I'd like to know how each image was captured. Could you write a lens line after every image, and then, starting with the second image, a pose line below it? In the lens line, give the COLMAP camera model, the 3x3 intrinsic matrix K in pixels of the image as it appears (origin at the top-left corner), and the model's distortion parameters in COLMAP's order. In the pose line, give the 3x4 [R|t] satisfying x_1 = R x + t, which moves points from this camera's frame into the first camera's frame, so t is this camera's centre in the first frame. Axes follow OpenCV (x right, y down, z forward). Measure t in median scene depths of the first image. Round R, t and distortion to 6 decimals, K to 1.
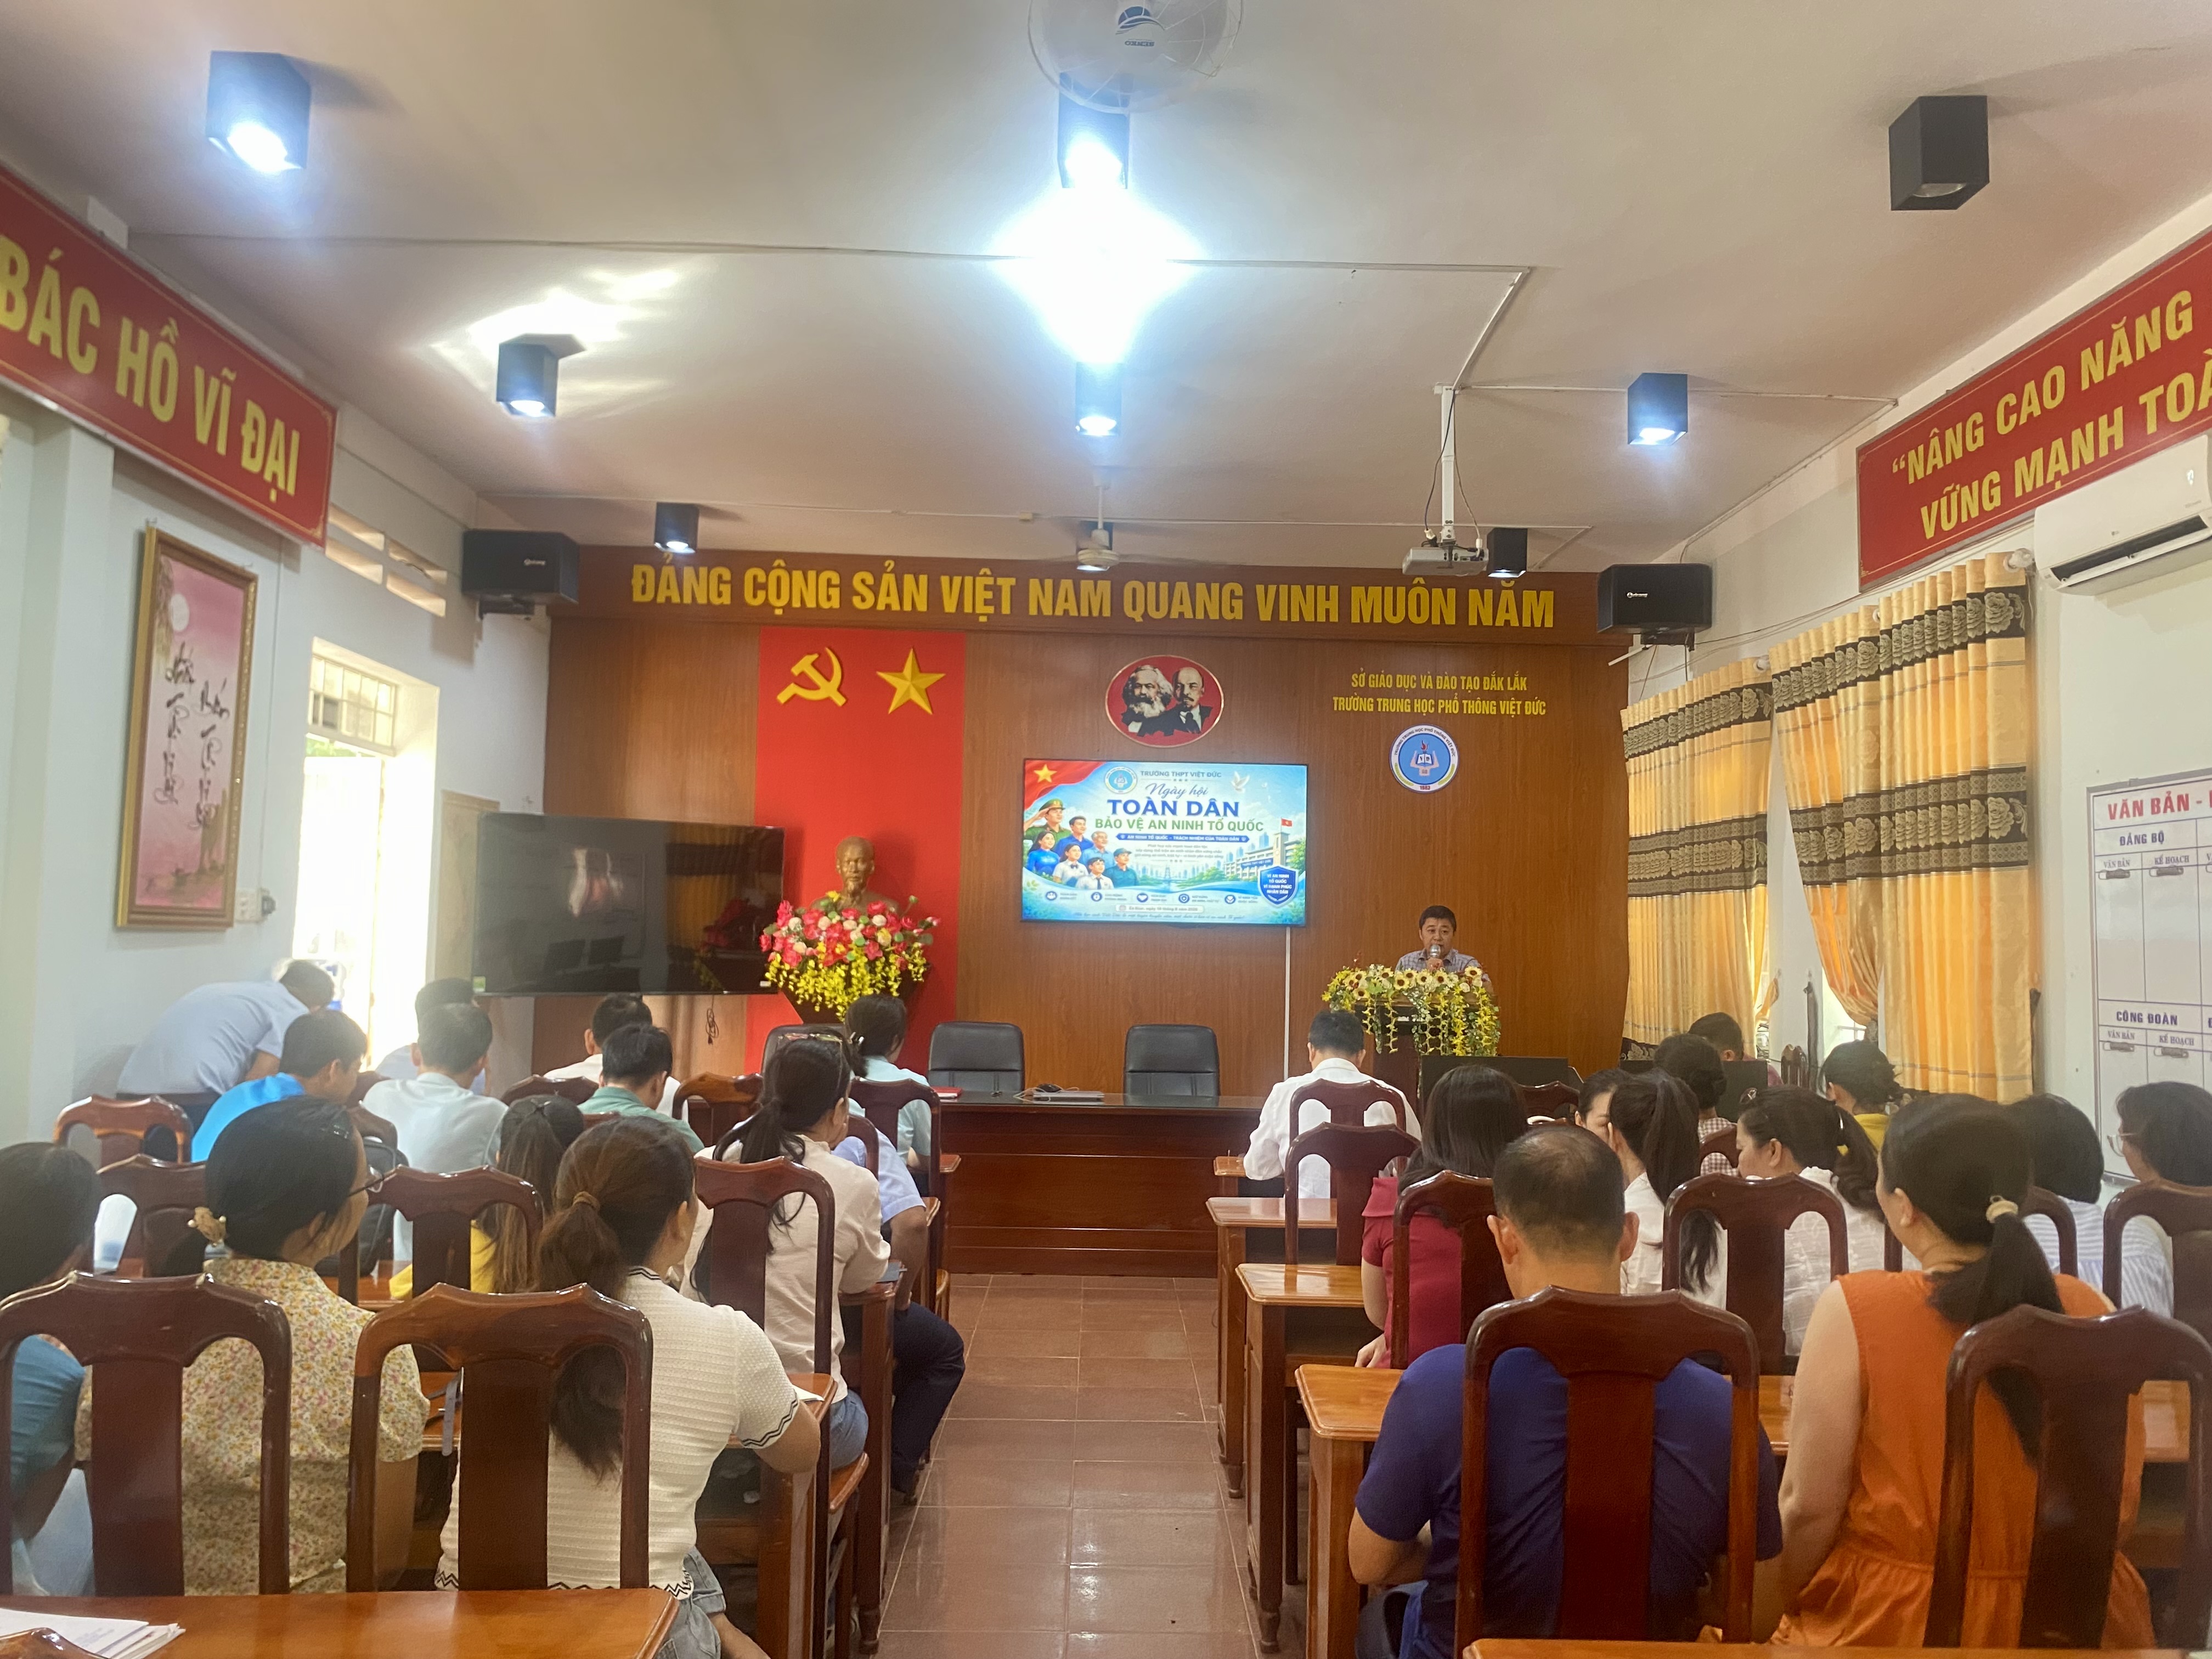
lens RADIAL K [[1669.3, 0, 1126.0], [0, 1669.3, 841.6], [0, 0, 1]] dist [0.037599, -0.048094]
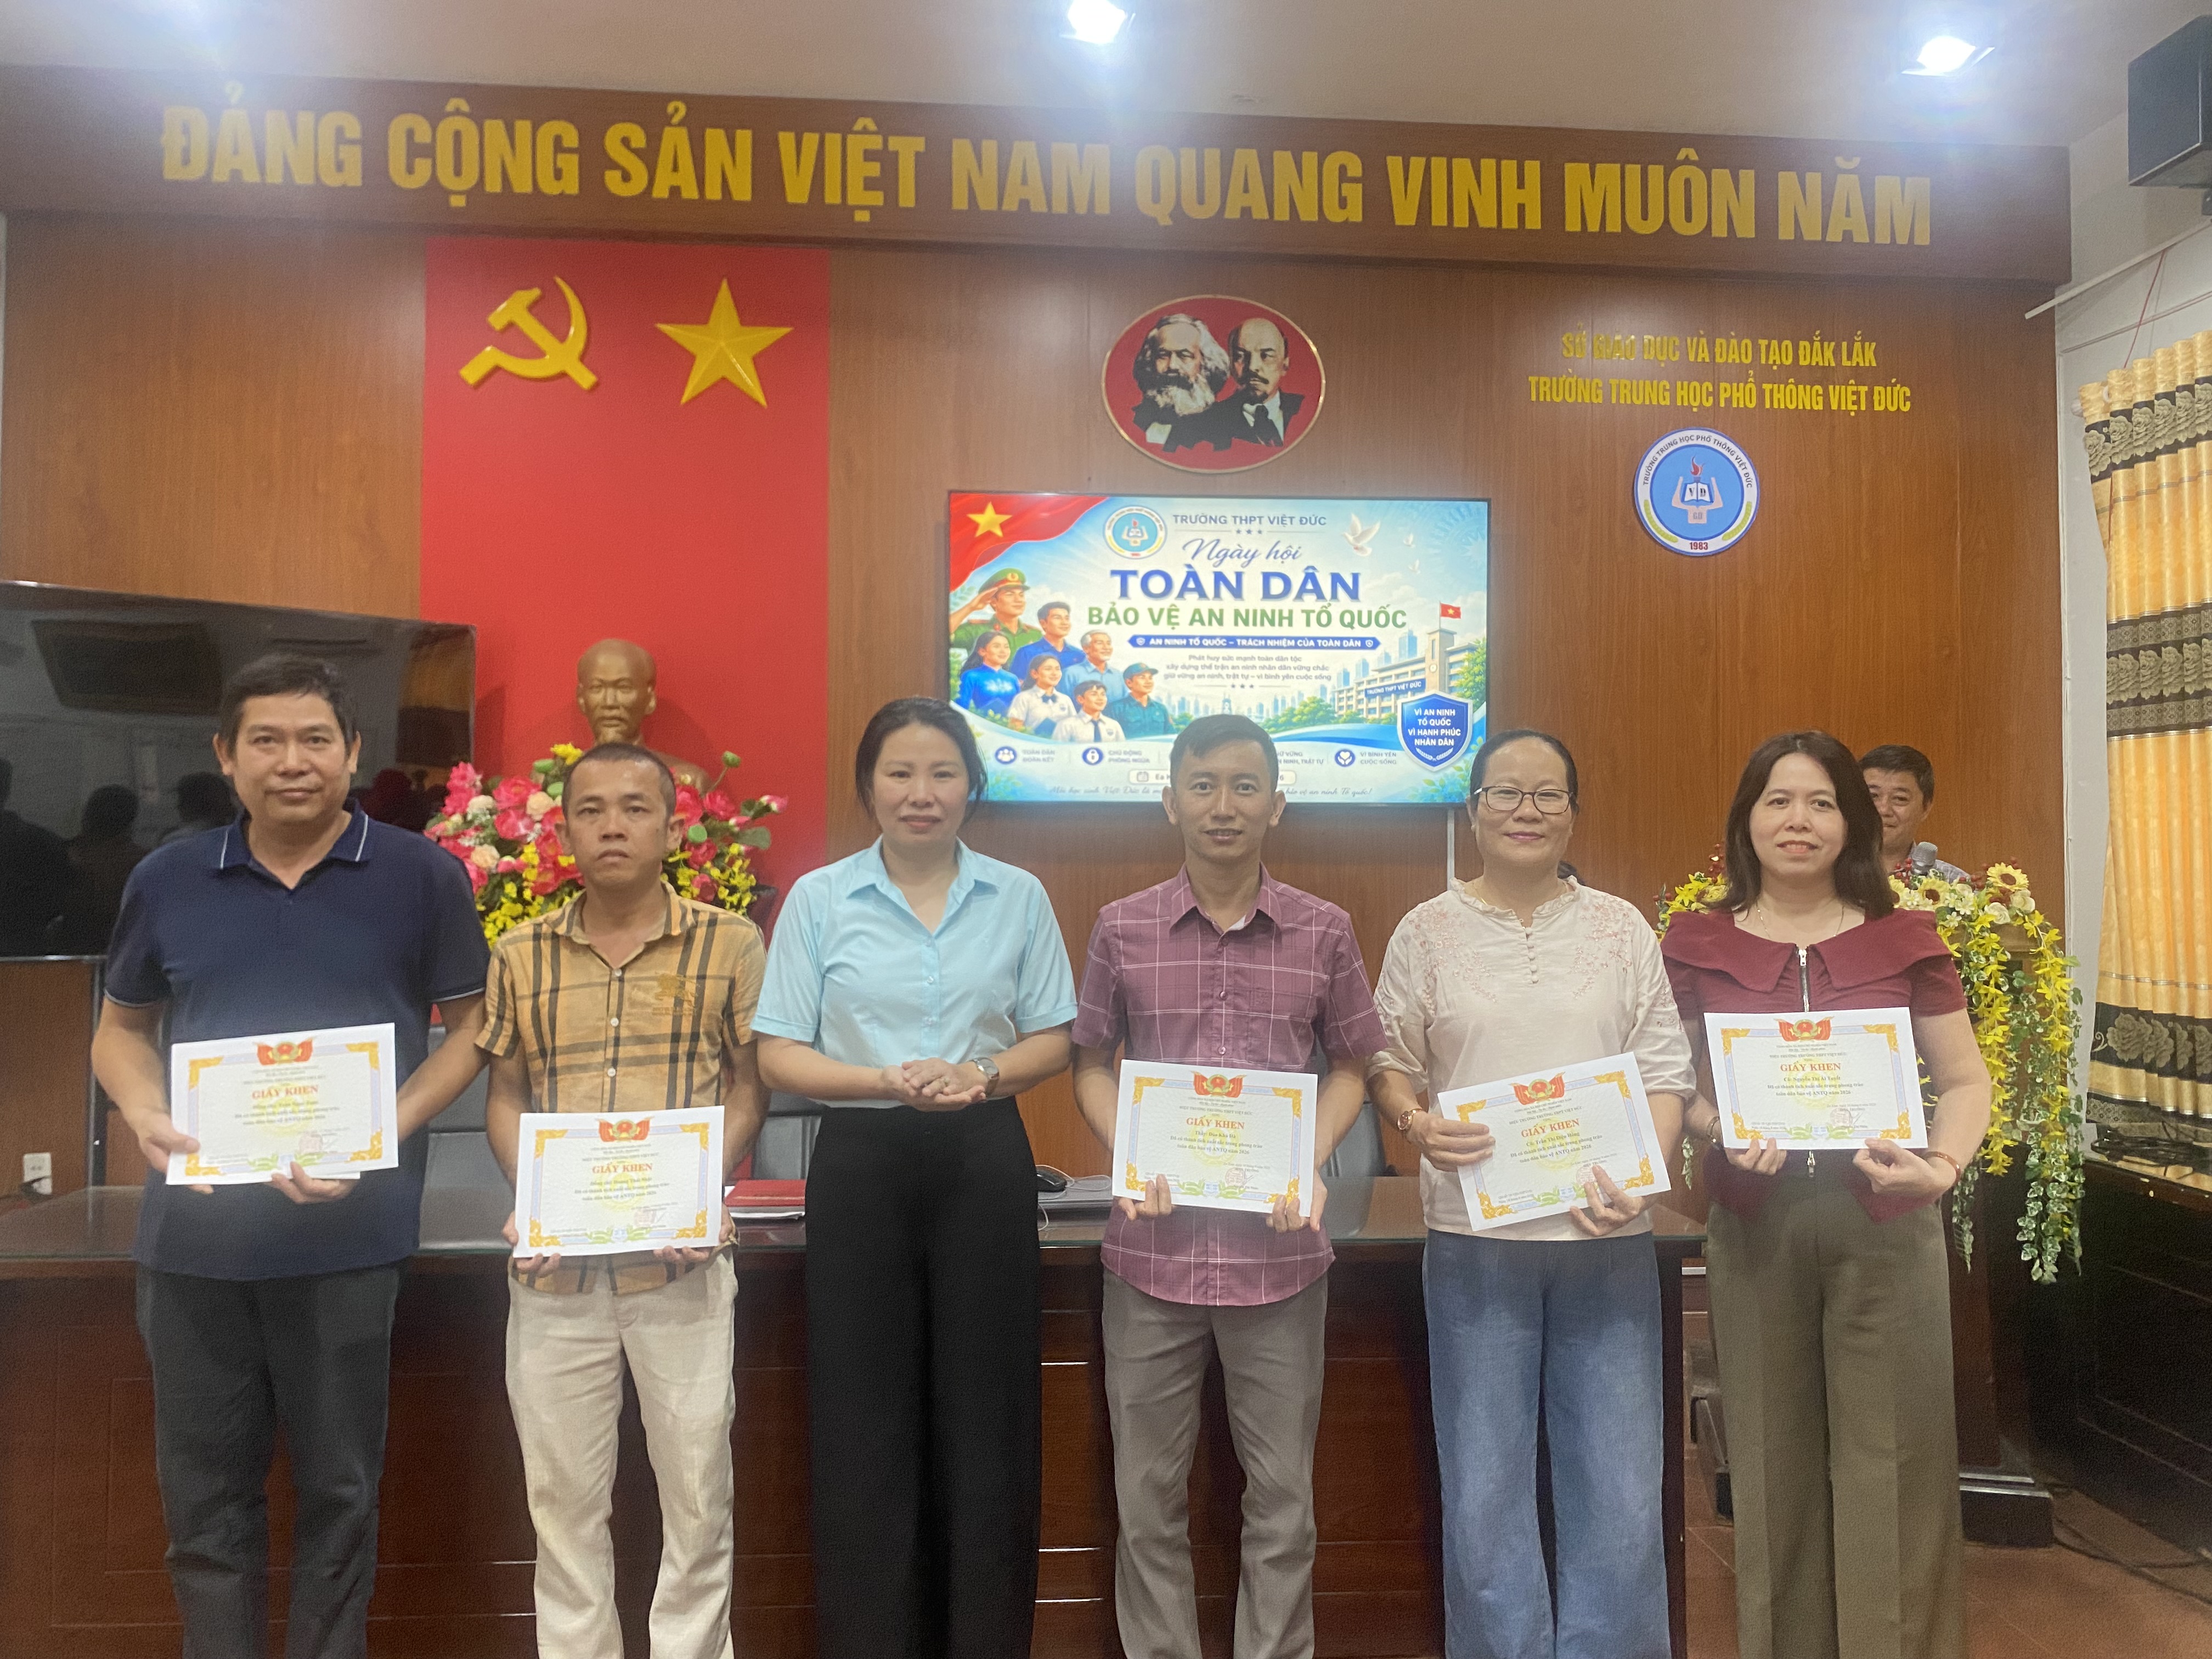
lens RADIAL K [[1669.3, 0, 1098.0], [0, 1669.3, 841.2], [0, 0, 1]] dist [0.037599, -0.048094]
pose [[0.998670, -0.015872, 0.049056, -0.041975], [0.014082, 0.999230, 0.036609, 0.040433], [-0.049599, -0.035870, 0.998125, 0.475073]]
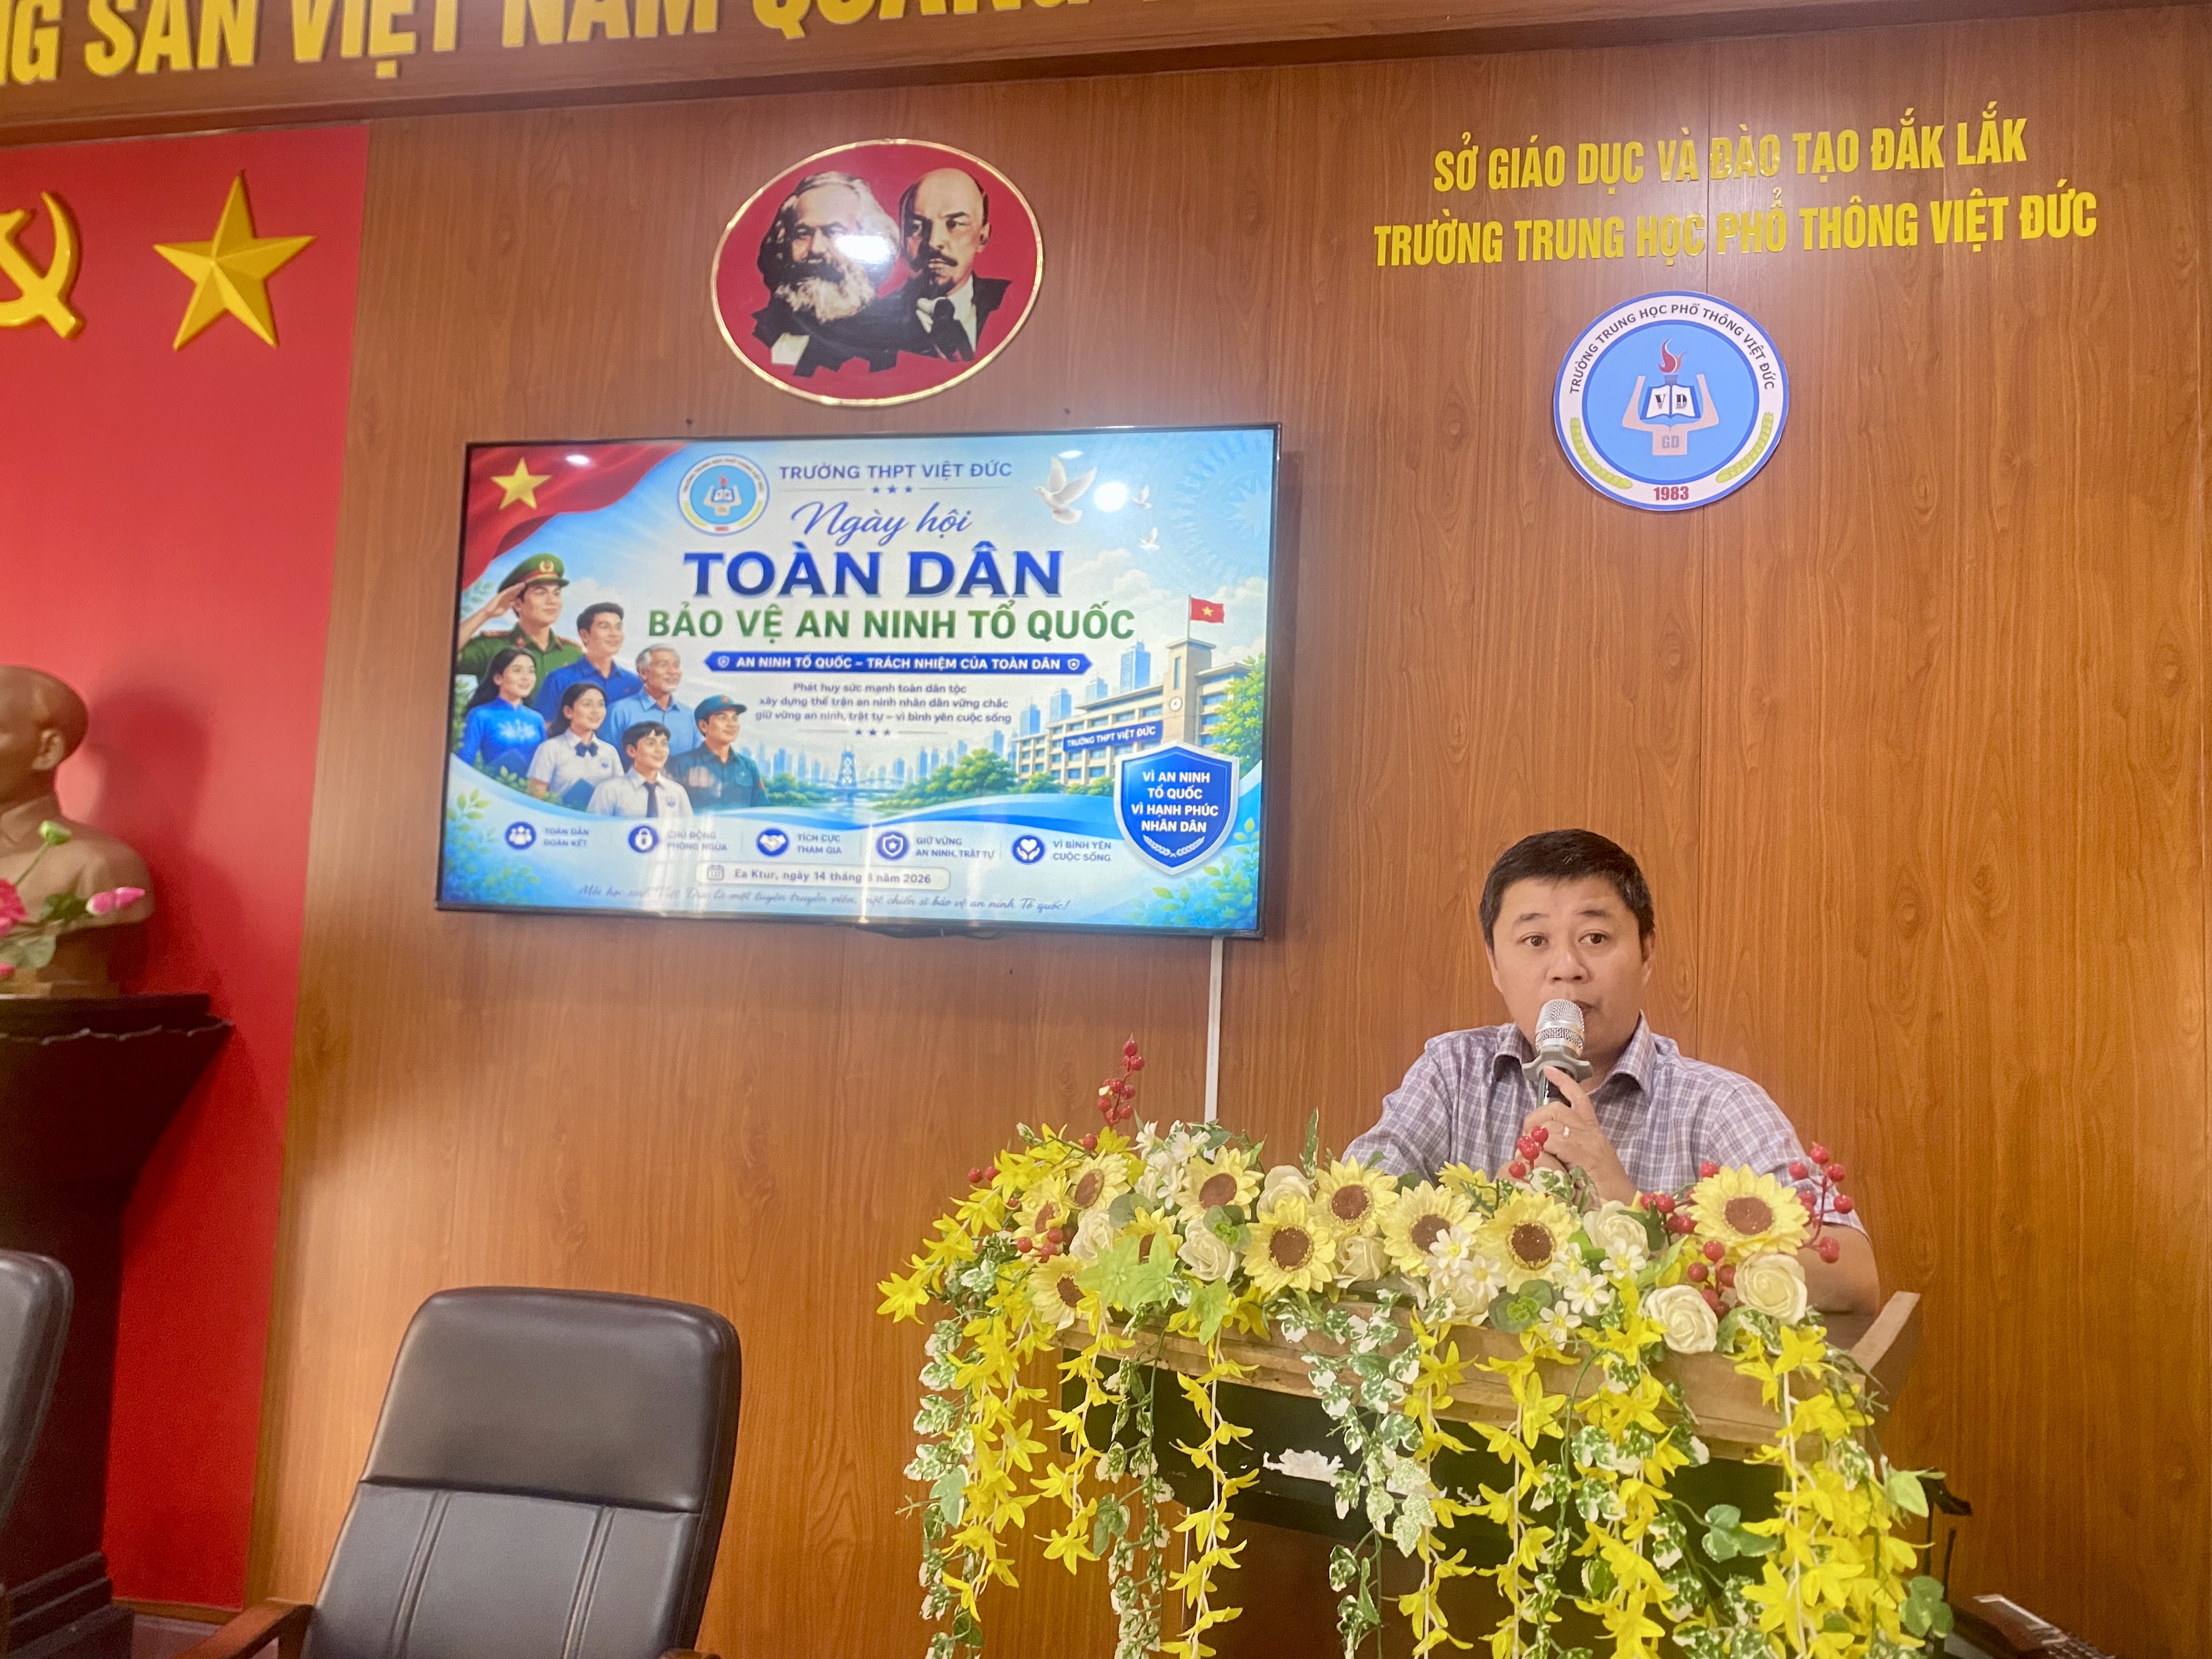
lens RADIAL K [[1669.3, 0, 1121.8], [0, 1669.3, 810.3], [0, 0, 1]] dist [0.037599, -0.048094]
pose [[0.971959, 0.002881, -0.235131, 0.155408], [-0.012671, 0.999114, -0.040134, 0.039626], [0.234807, 0.041988, 0.971135, 0.690266]]
